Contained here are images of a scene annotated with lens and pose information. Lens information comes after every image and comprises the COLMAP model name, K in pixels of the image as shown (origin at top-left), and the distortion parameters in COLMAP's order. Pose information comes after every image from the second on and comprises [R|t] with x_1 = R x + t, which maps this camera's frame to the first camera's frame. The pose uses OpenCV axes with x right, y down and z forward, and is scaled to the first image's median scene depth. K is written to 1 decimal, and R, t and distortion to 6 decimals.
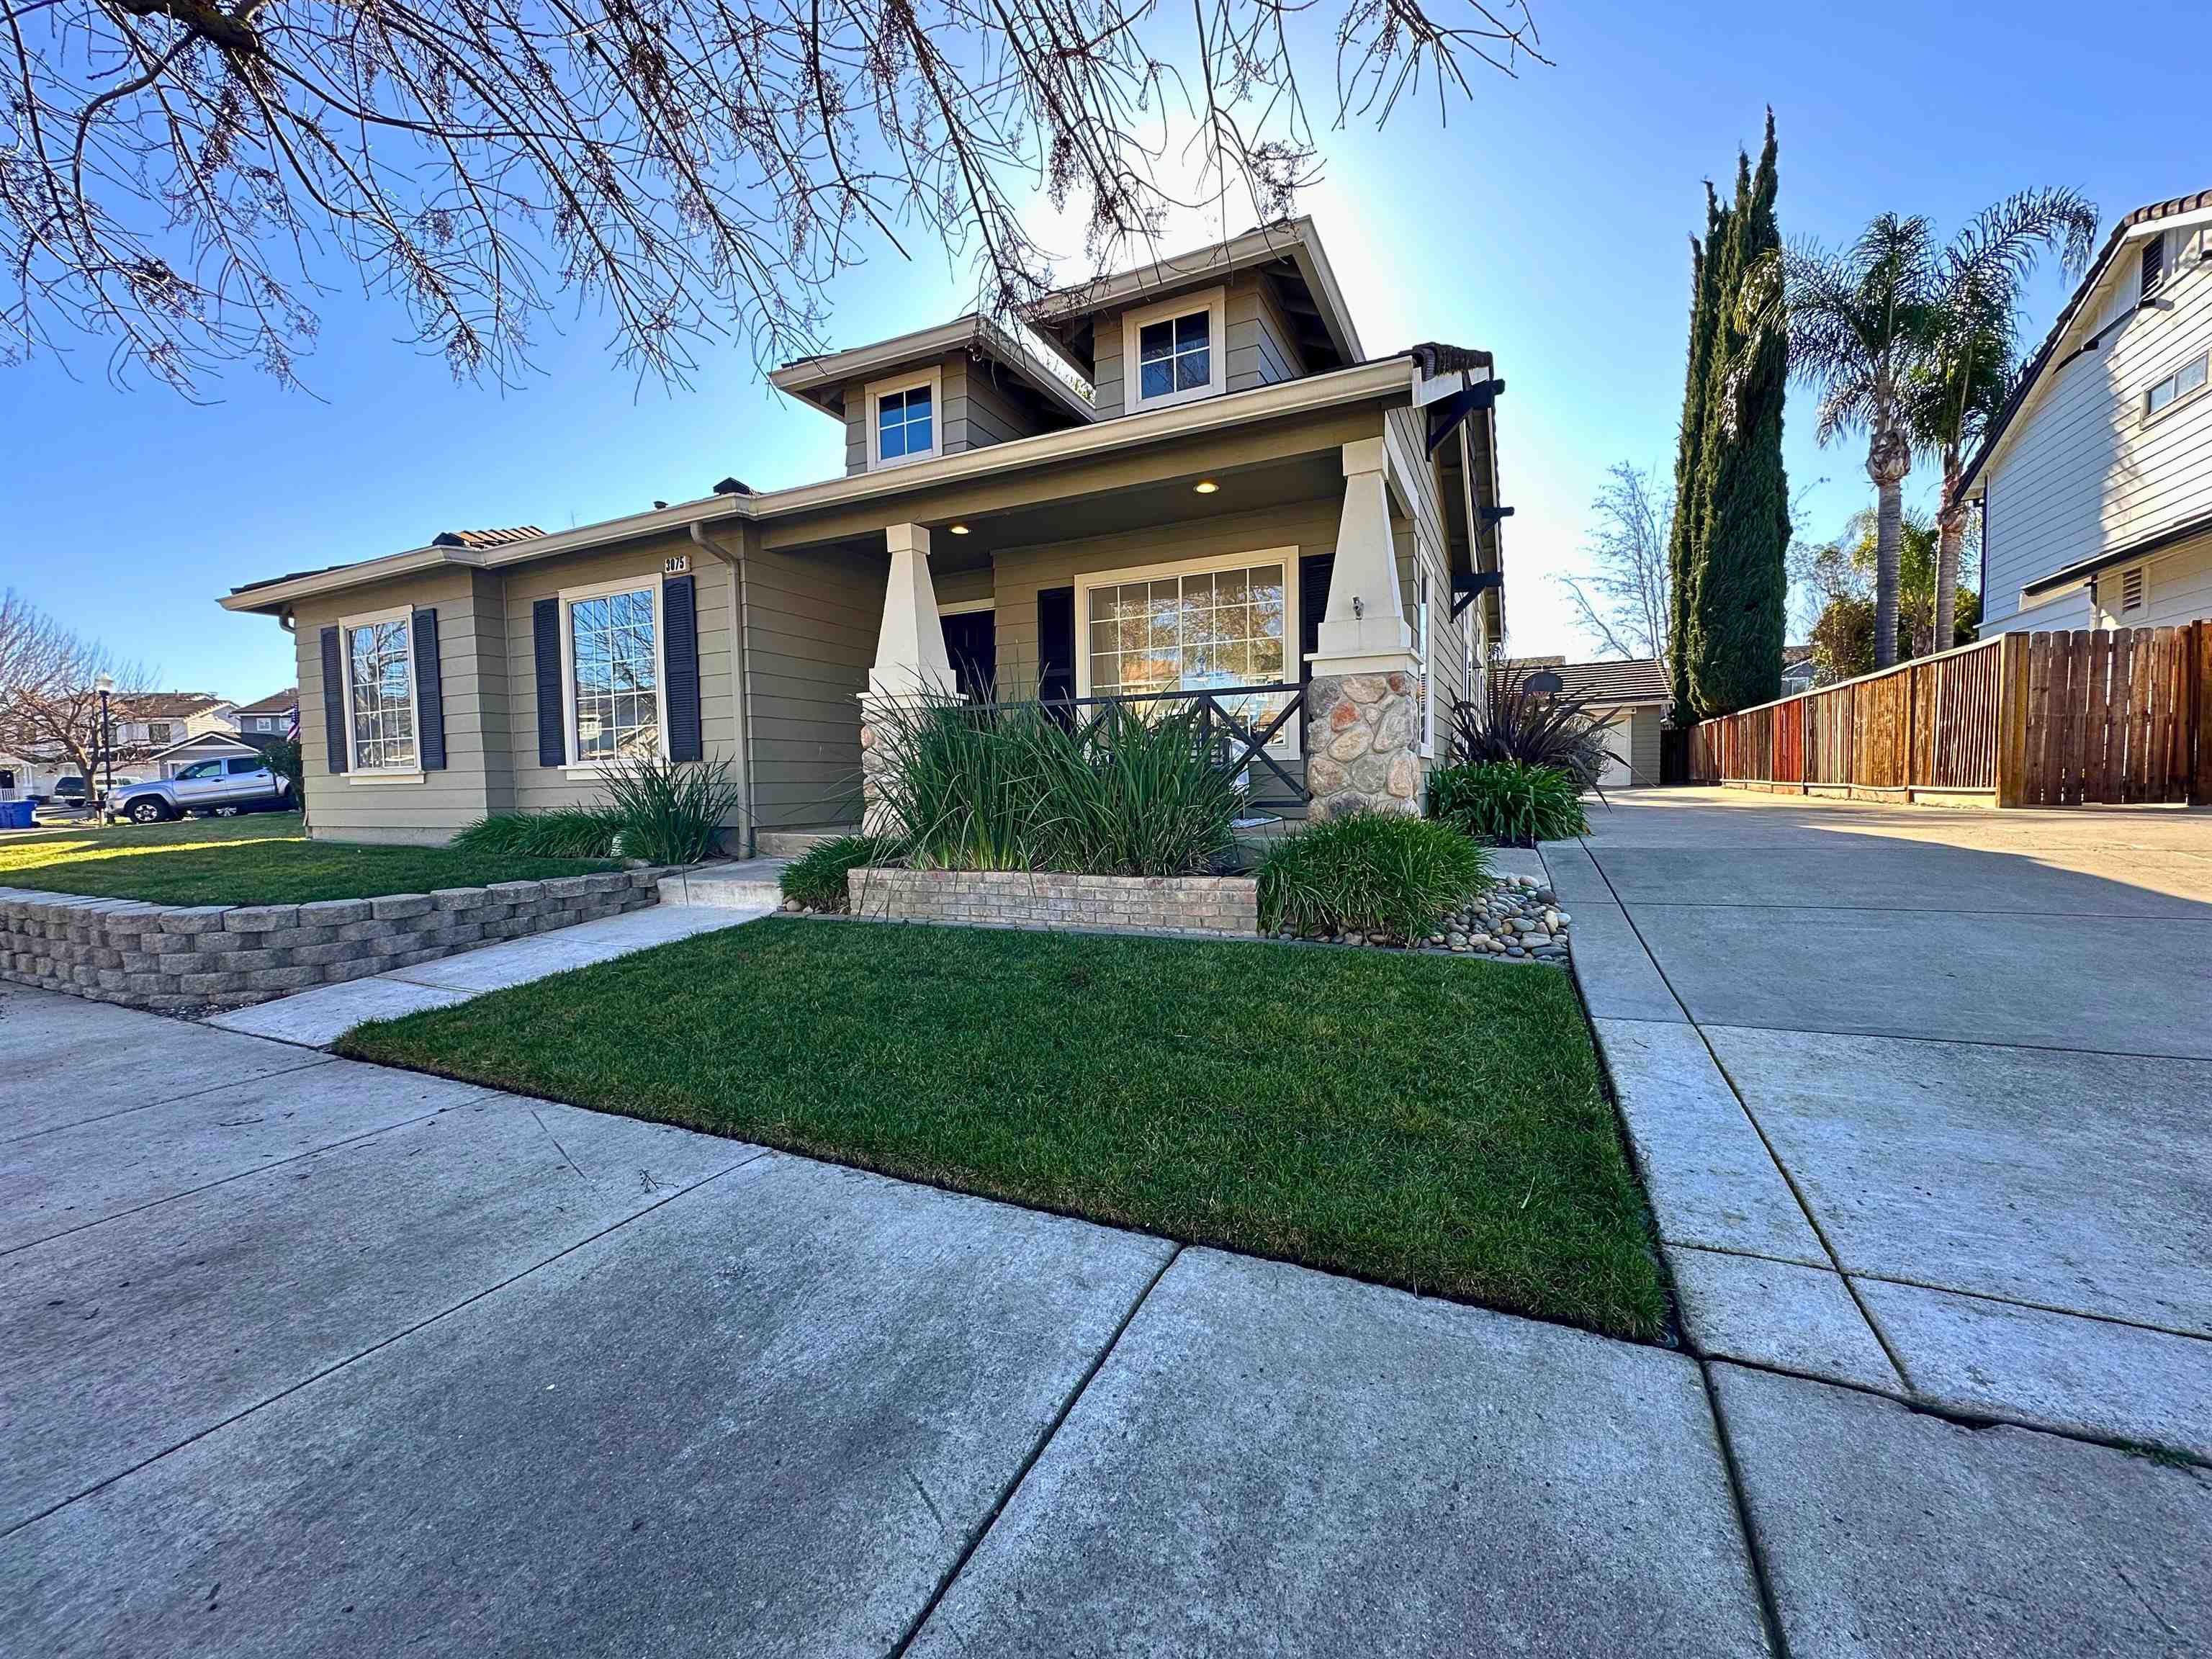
lens RADIAL K [[876.9, 0, 1097.6], [0, 876.9, 832.8], [0, 0, 1]] dist [-0.003414, 0.000406]
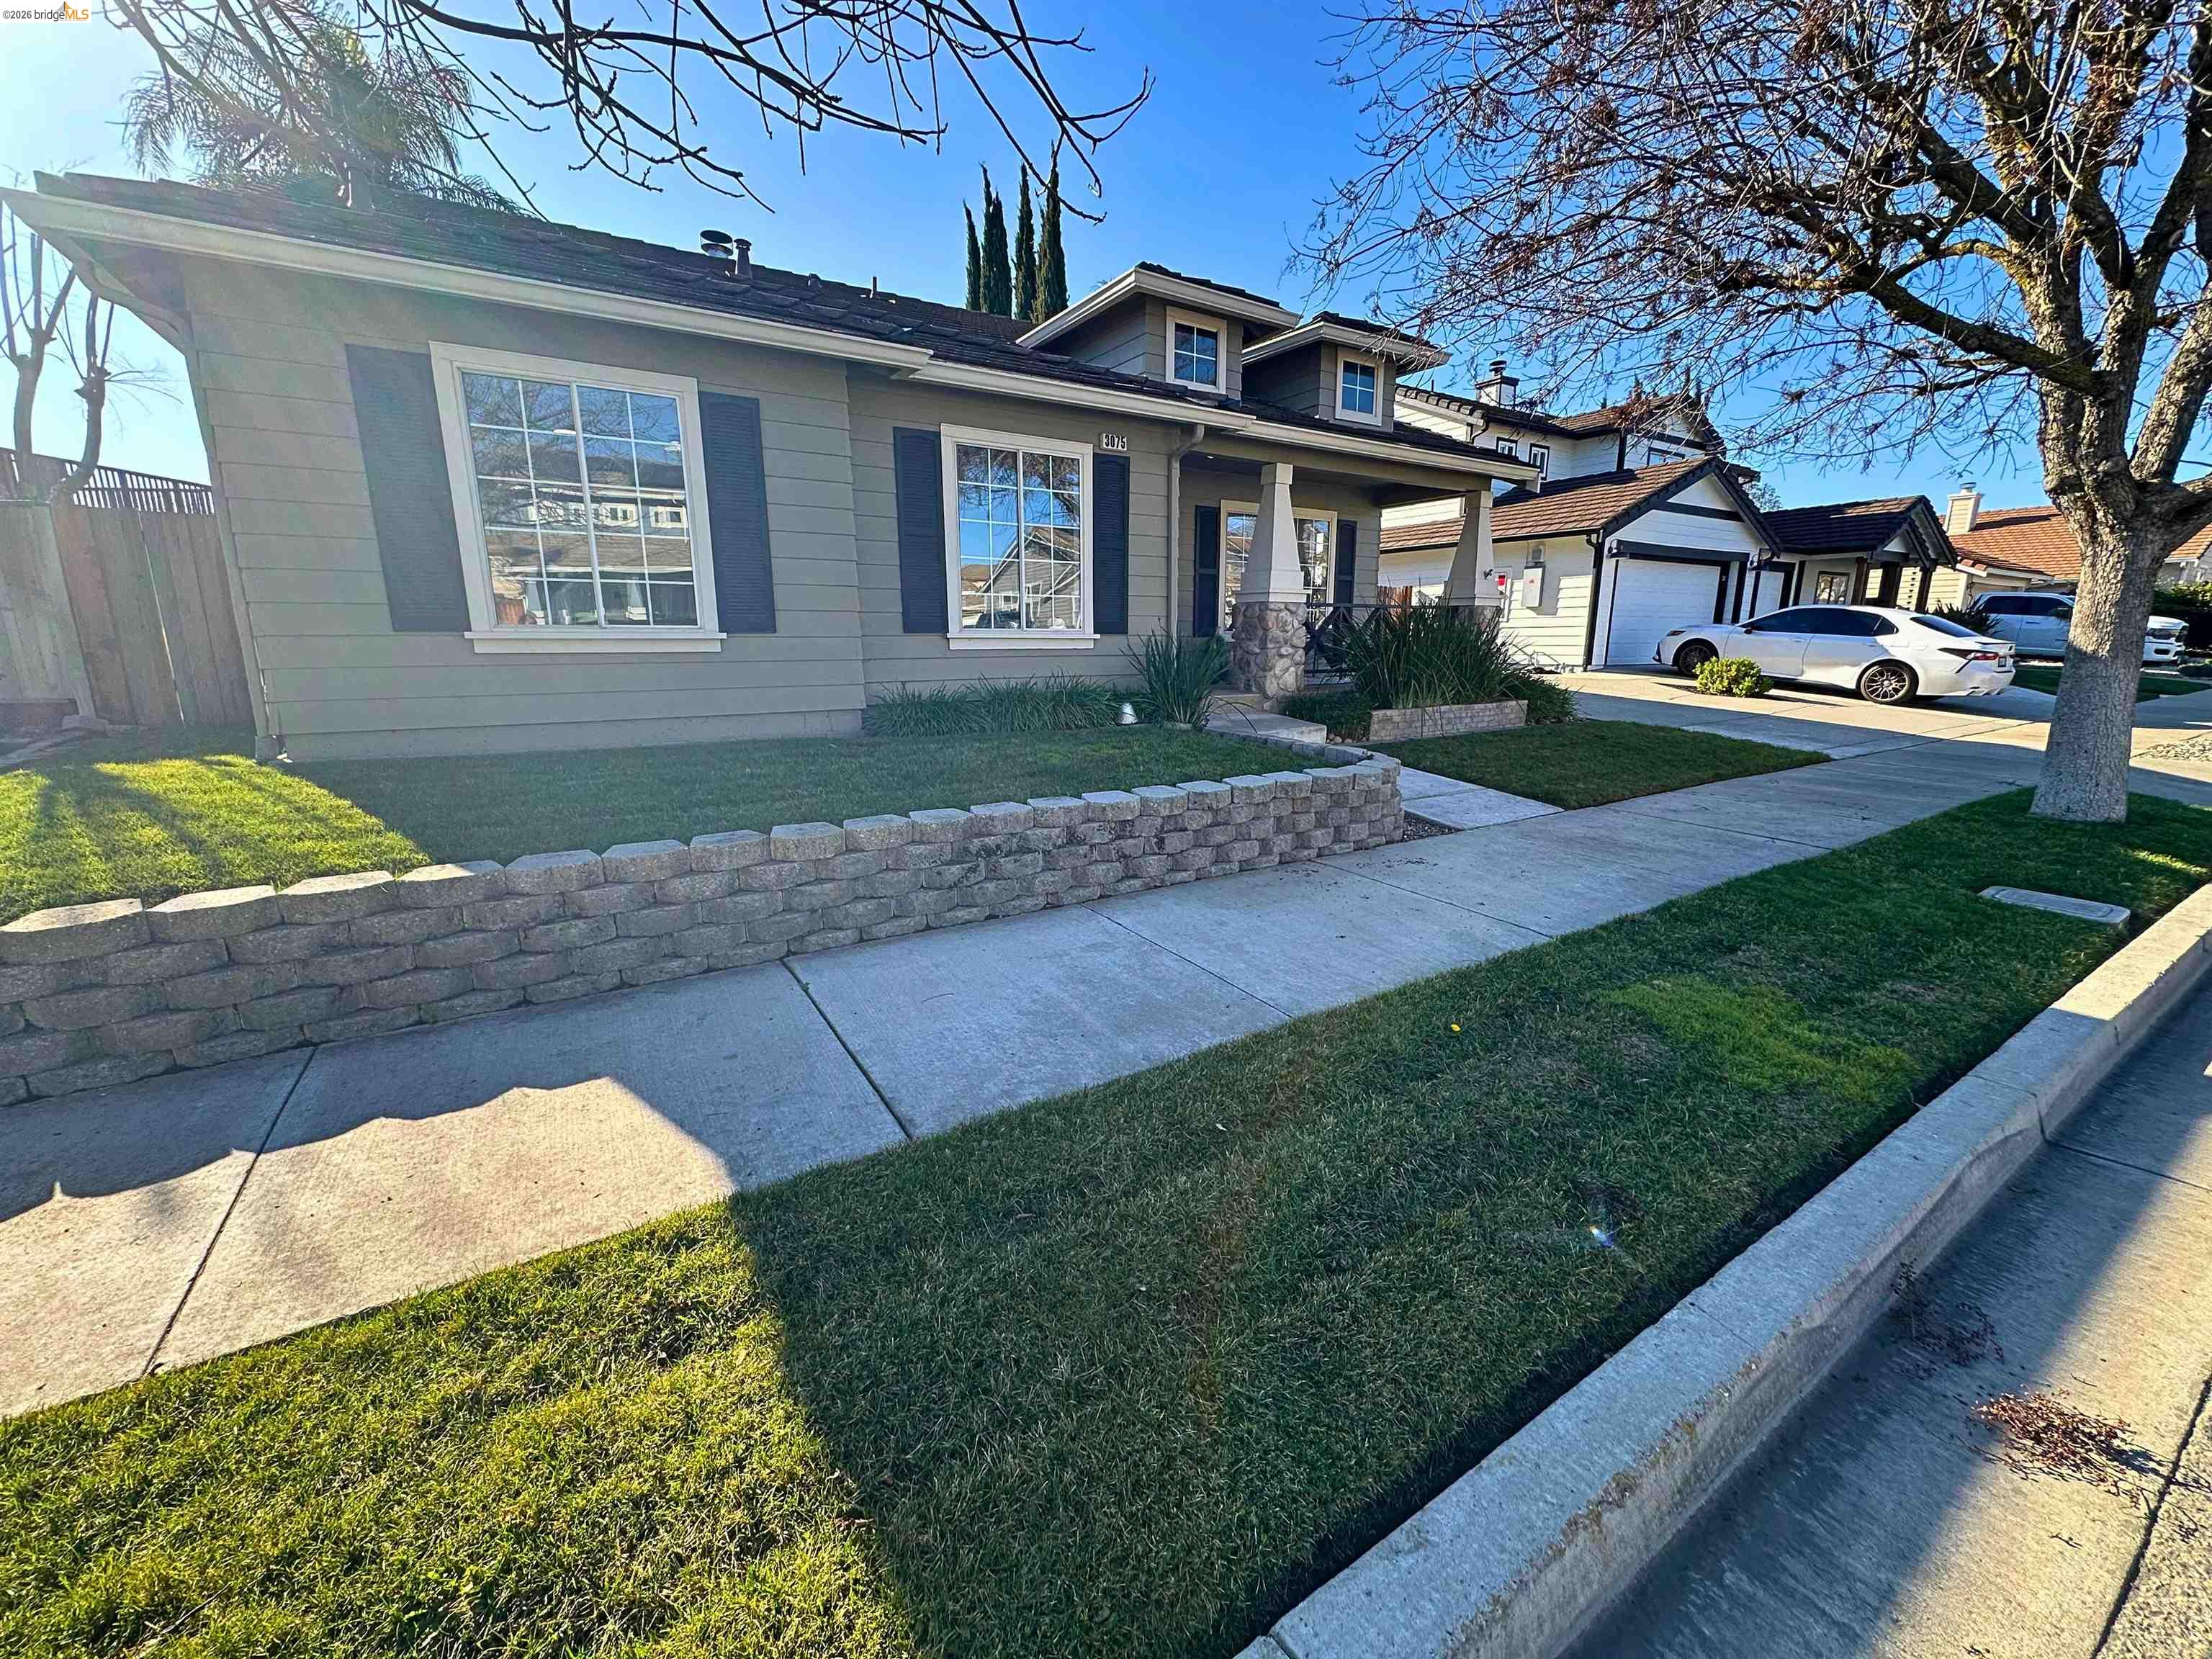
lens RADIAL K [[876.9, 0, 1097.1], [0, 876.9, 824.4], [0, 0, 1]] dist [-0.003414, 0.000406]
pose [[0.533545, -0.161969, 0.830118, -1.438508], [0.036157, 0.984962, 0.168943, -0.033020], [-0.844998, -0.060124, 0.531378, 0.433349]]
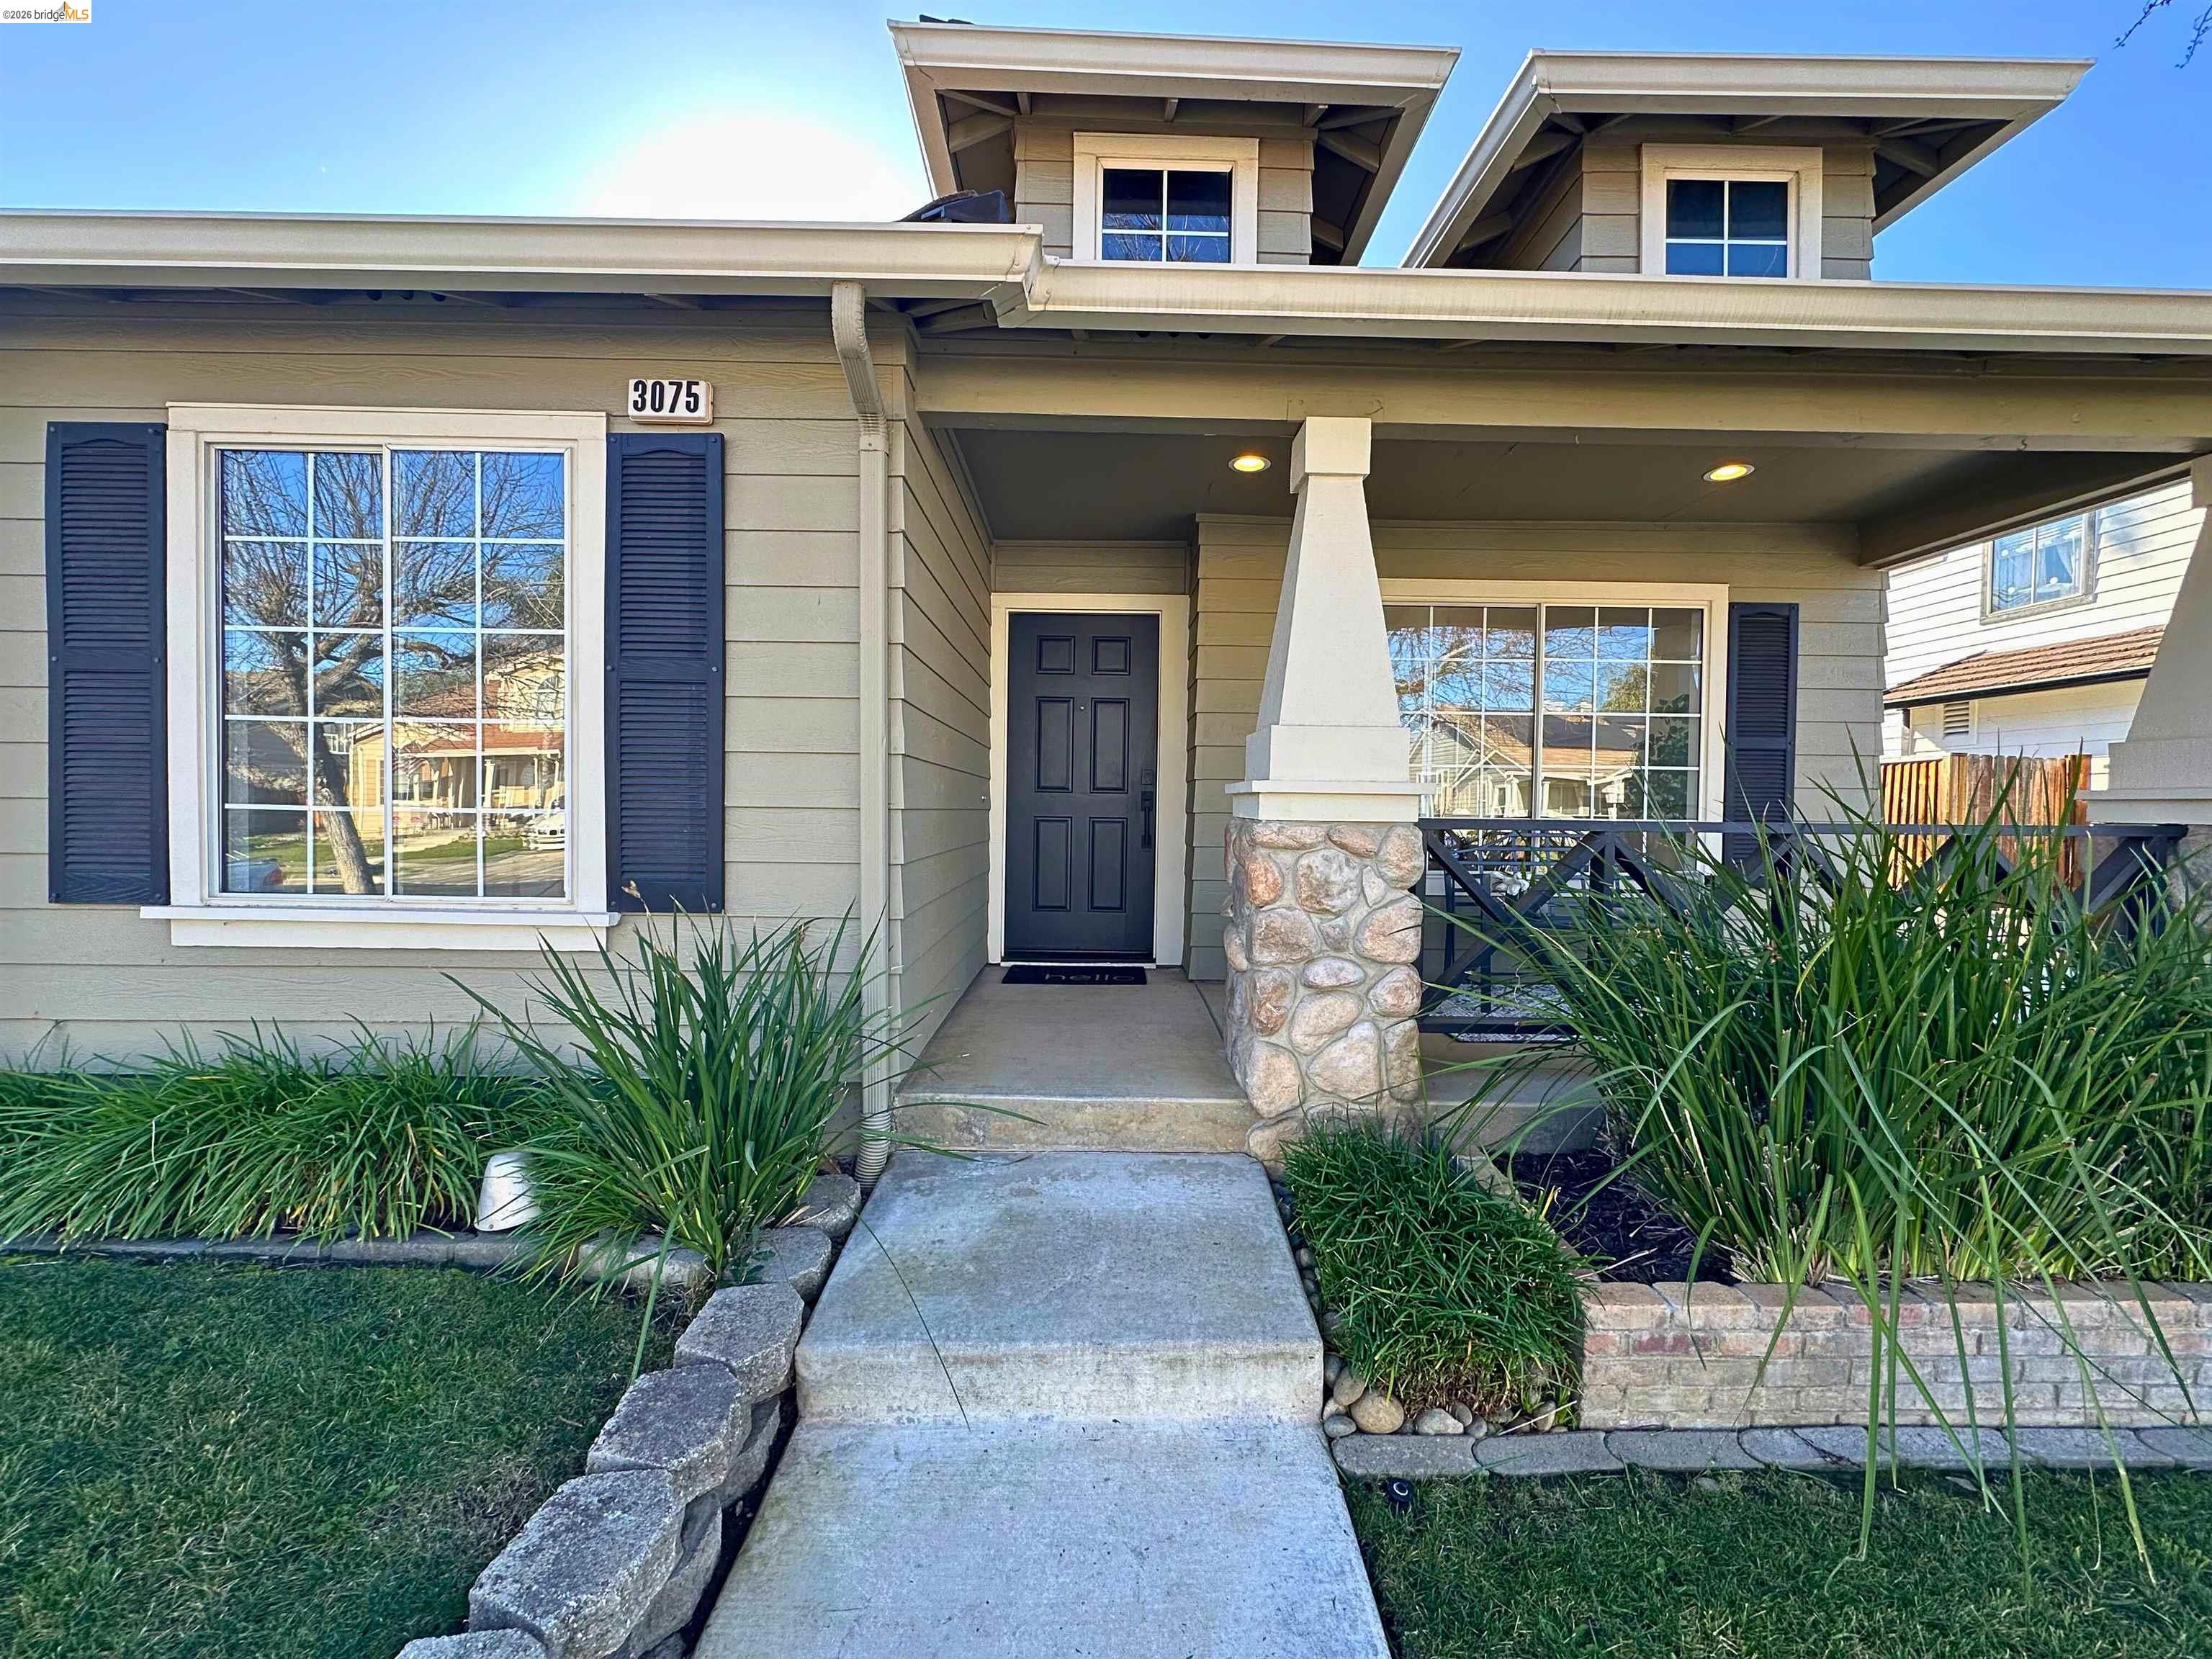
lens RADIAL K [[876.9, 0, 1104.8], [0, 876.9, 829.5], [0, 0, 1]] dist [-0.003414, 0.000406]
pose [[0.895389, 0.018699, 0.444891, -0.477353], [-0.005684, 0.999517, -0.030569, -0.107973], [-0.445248, 0.024842, 0.895063, 0.578891]]
